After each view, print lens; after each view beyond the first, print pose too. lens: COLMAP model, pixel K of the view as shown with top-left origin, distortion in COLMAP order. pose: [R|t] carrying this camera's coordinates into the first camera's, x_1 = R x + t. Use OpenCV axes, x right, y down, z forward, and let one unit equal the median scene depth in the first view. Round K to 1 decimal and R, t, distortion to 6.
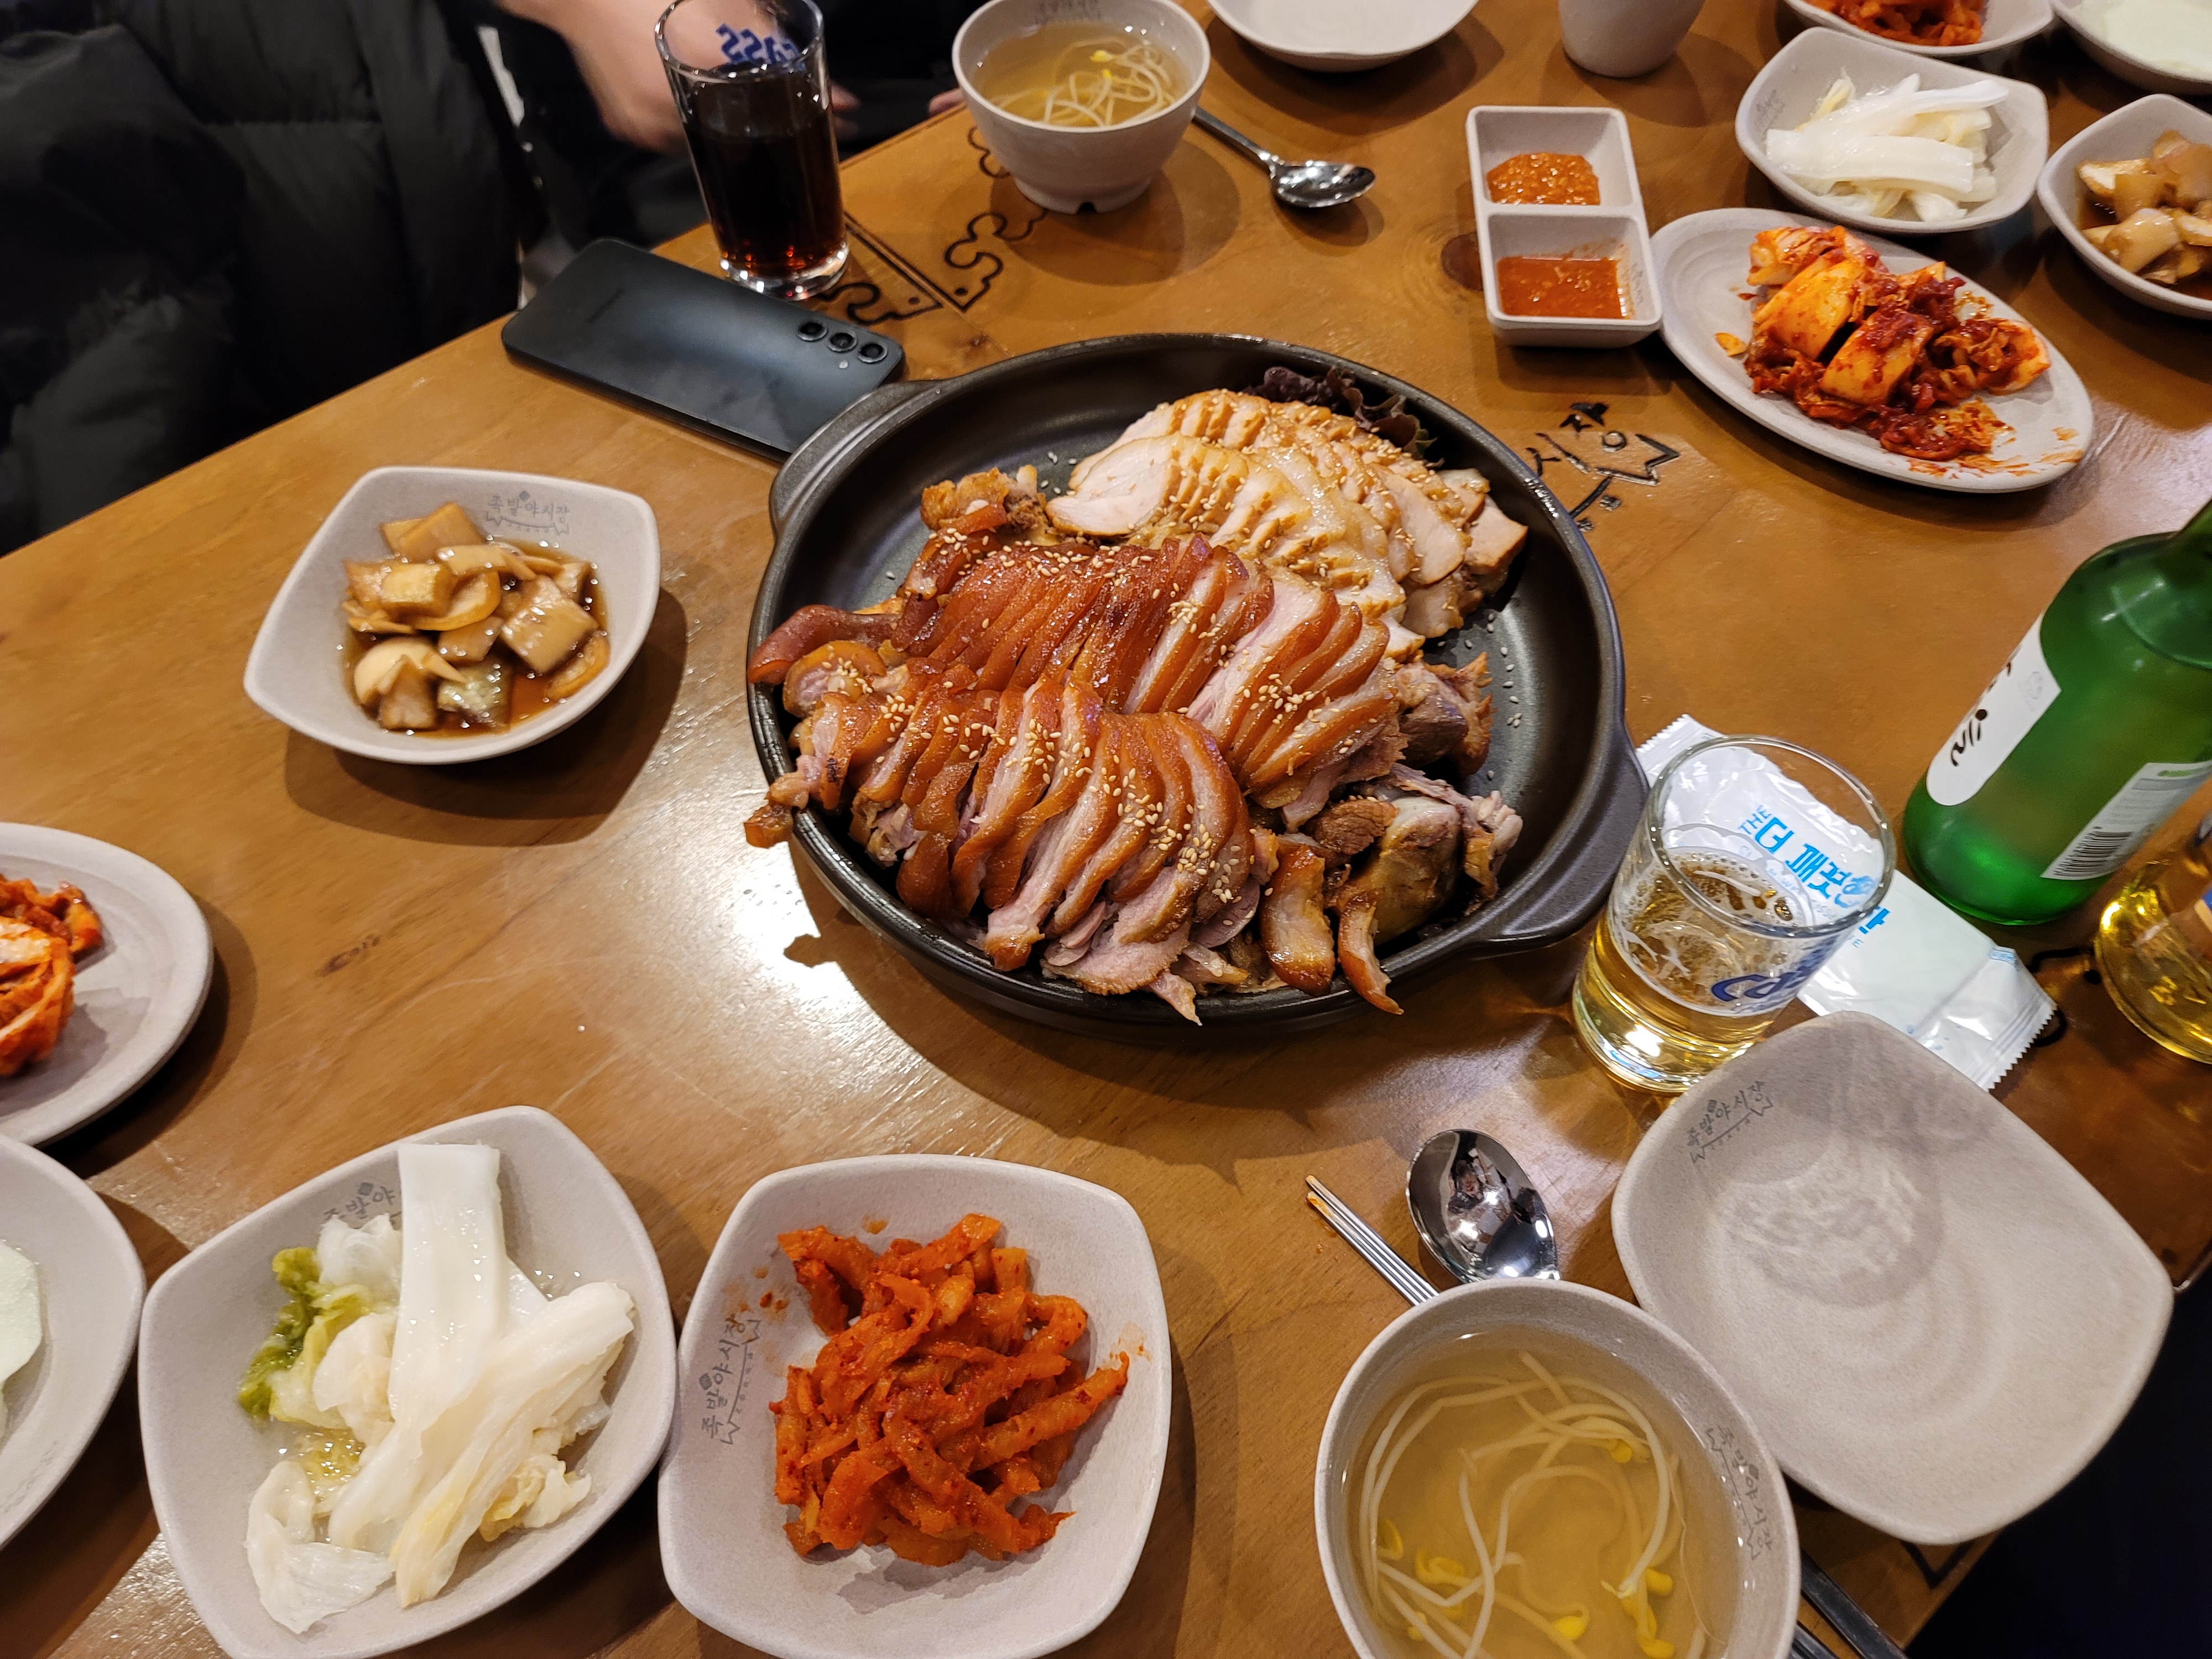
lens RADIAL K [[1643.2, 0, 1106.0], [0, 1643.2, 829.5], [0, 0, 1]] dist [0.066559, -0.057399]
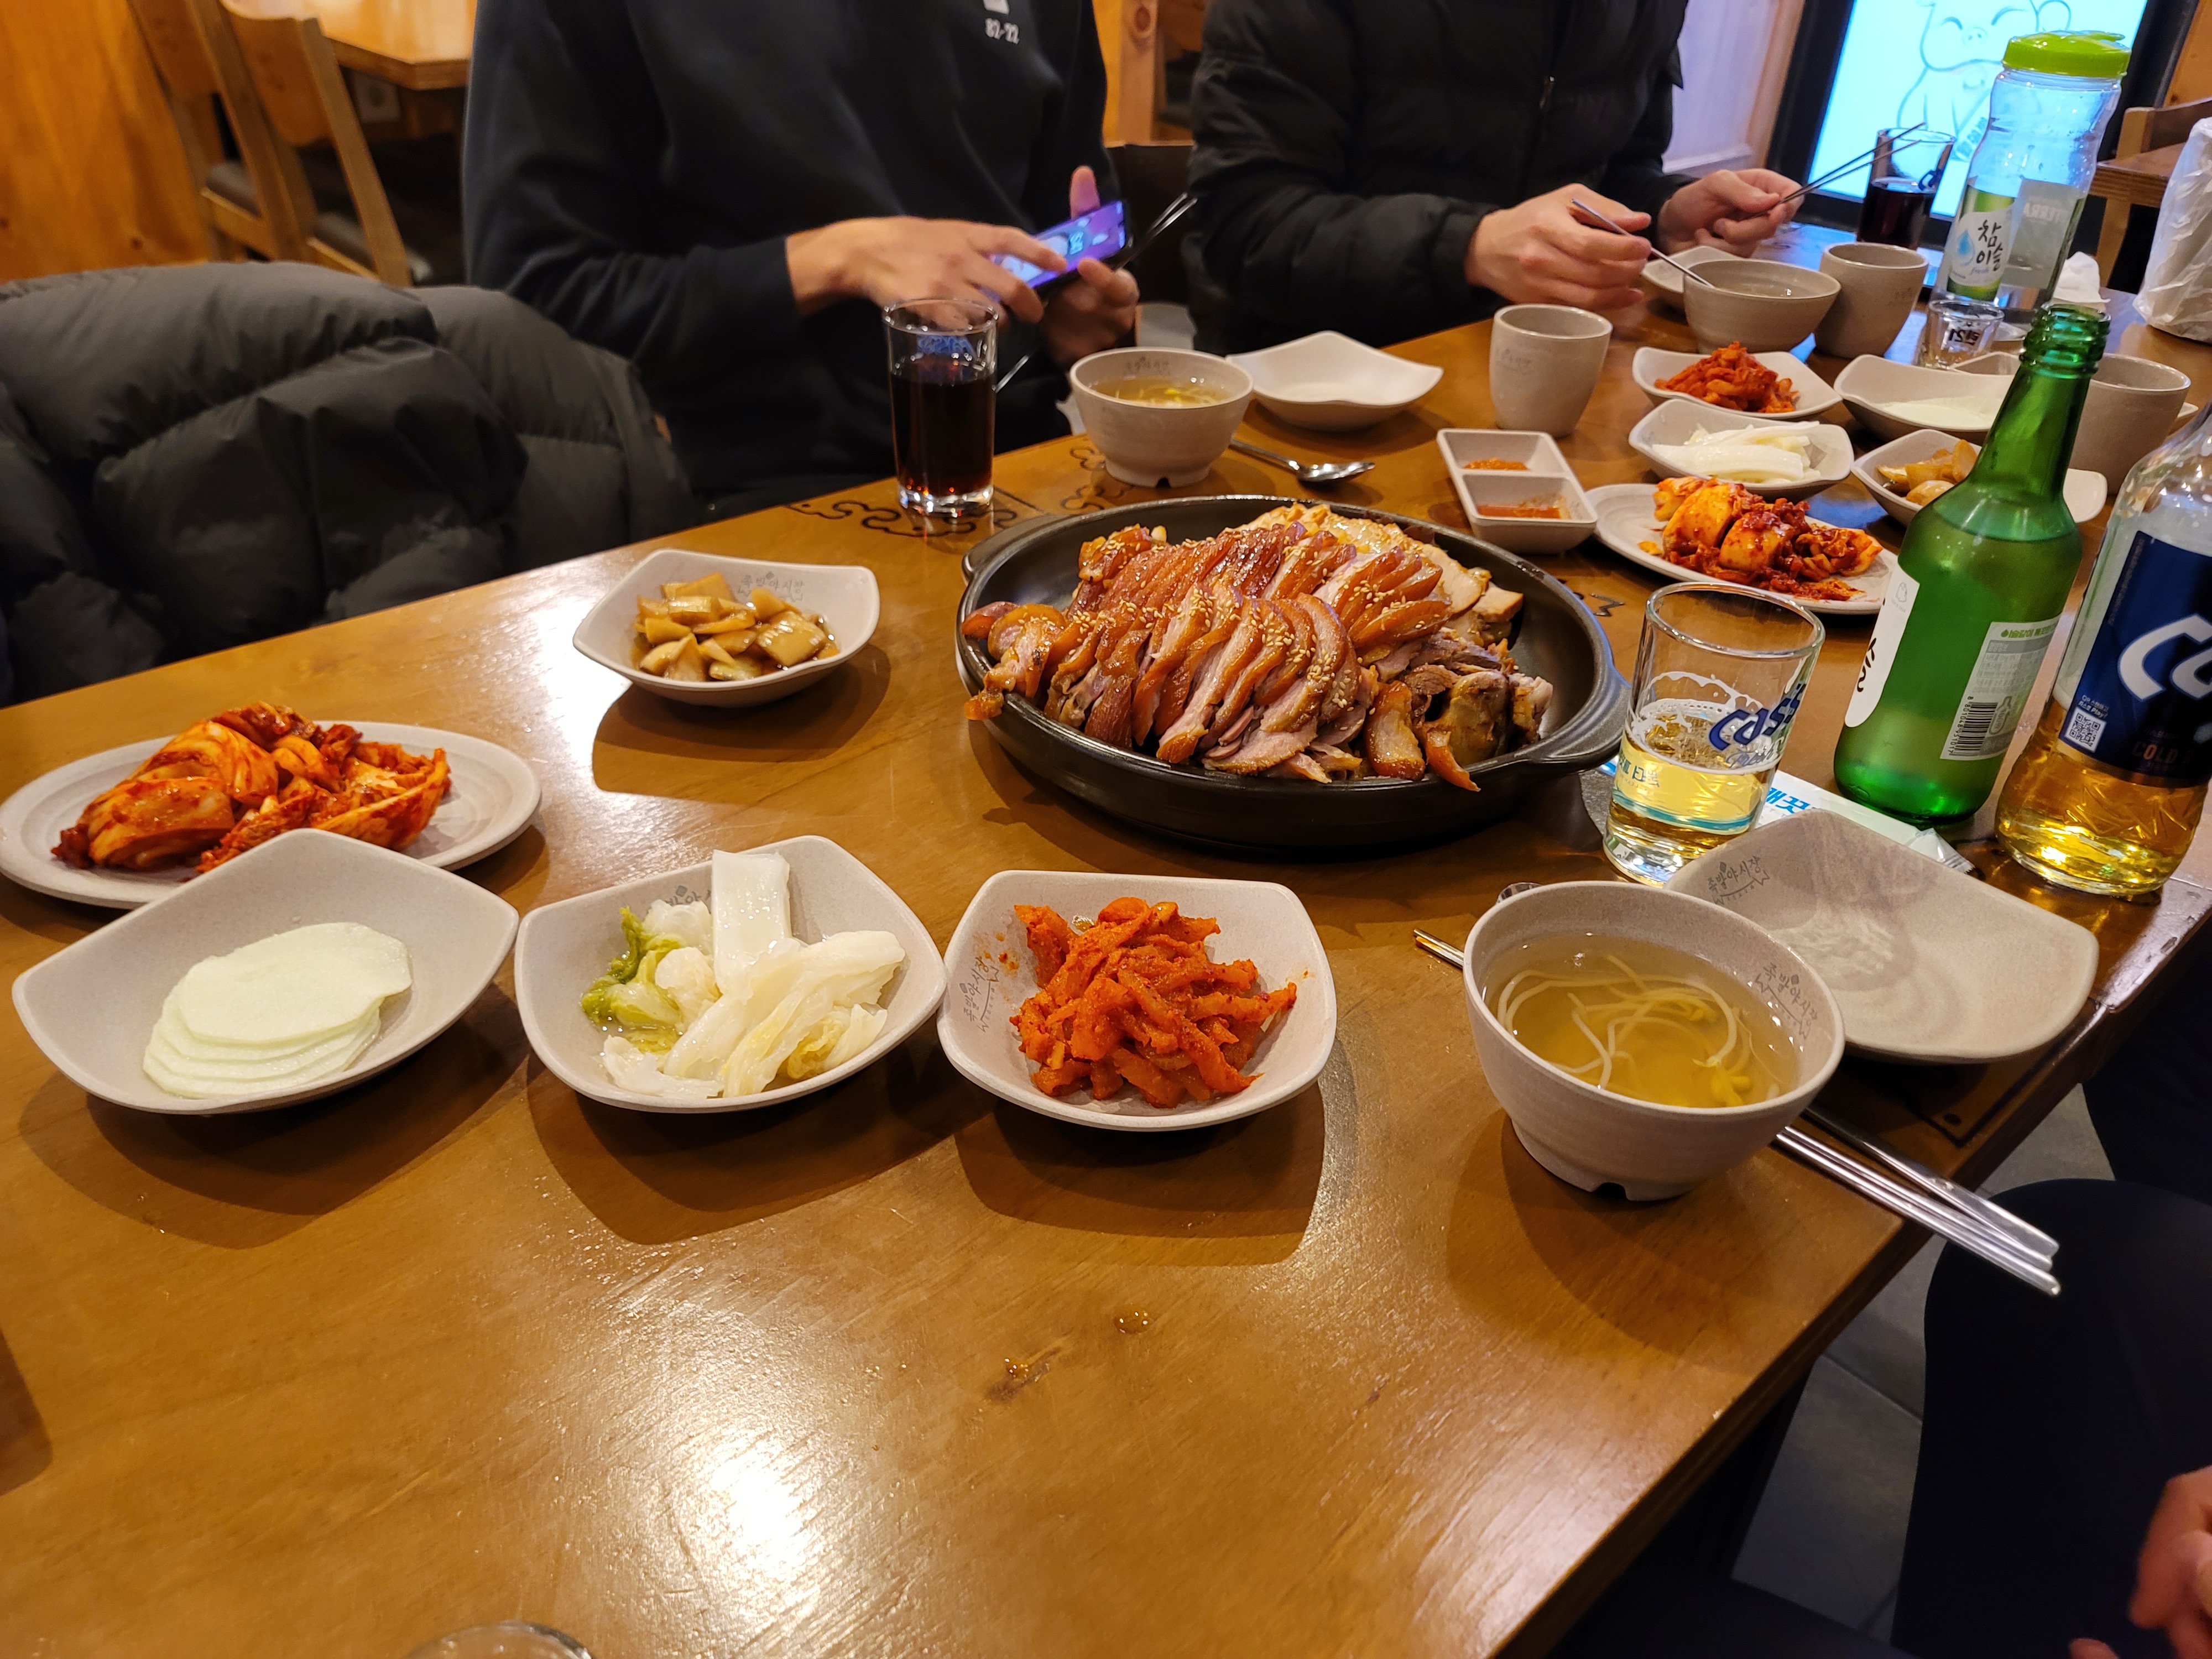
lens RADIAL K [[1643.2, 0, 1106.0], [0, 1643.2, 829.5], [0, 0, 1]] dist [0.066559, -0.057399]
pose [[0.999033, 0.015382, 0.041182, -0.169526], [0.002581, 0.914651, -0.404236, 0.660034], [-0.043886, 0.403952, 0.913727, -0.174242]]
